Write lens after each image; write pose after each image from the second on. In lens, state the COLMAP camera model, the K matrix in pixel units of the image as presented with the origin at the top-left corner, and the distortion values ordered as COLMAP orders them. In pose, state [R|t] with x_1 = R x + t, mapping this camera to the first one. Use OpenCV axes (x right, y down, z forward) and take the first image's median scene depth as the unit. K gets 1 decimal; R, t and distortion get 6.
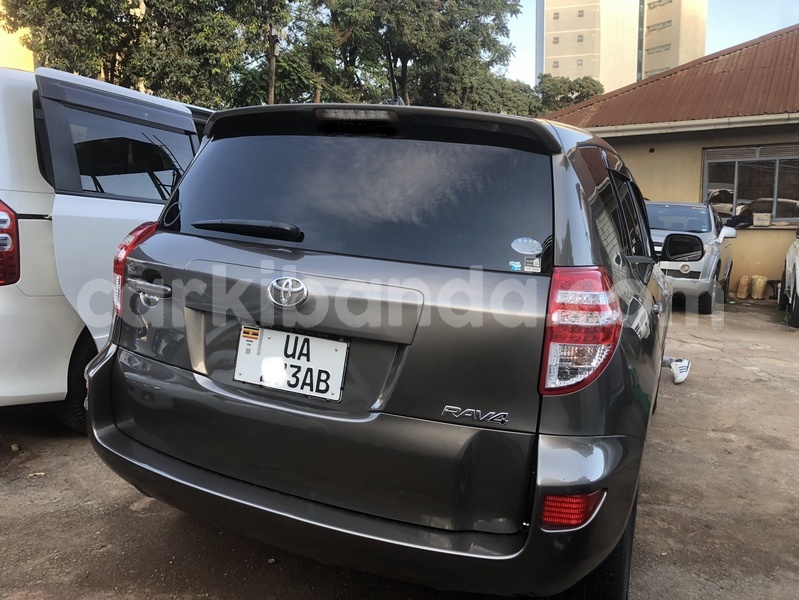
lens RADIAL K [[660.0, 0, 399.5], [0, 660.0, 301.5], [0, 0, 1]] dist [0.026155, -0.017342]
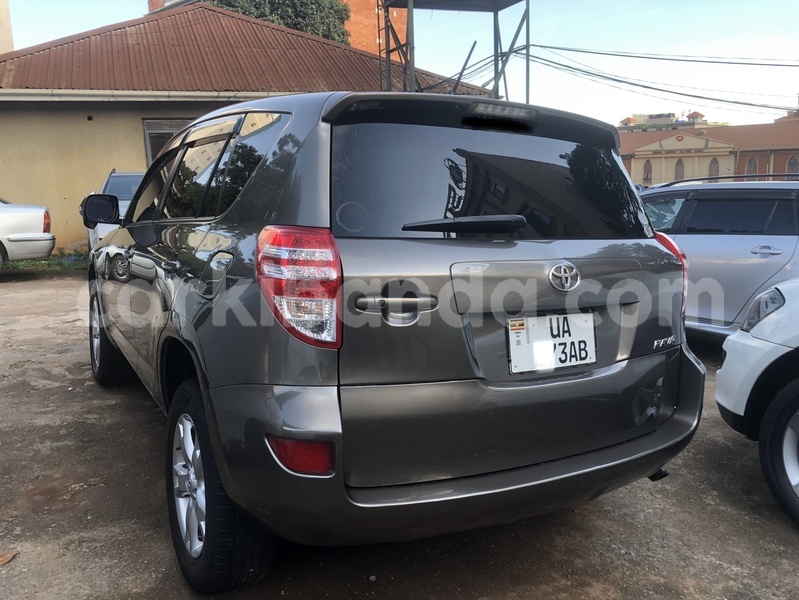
lens RADIAL K [[660.0, 0, 399.3], [0, 660.0, 298.8], [0, 0, 1]] dist [0.026155, -0.017342]
pose [[0.594807, -0.172701, 0.785098, -1.180892], [0.136397, 0.984171, 0.113154, -0.139594], [-0.792213, 0.039780, 0.608947, 0.536557]]
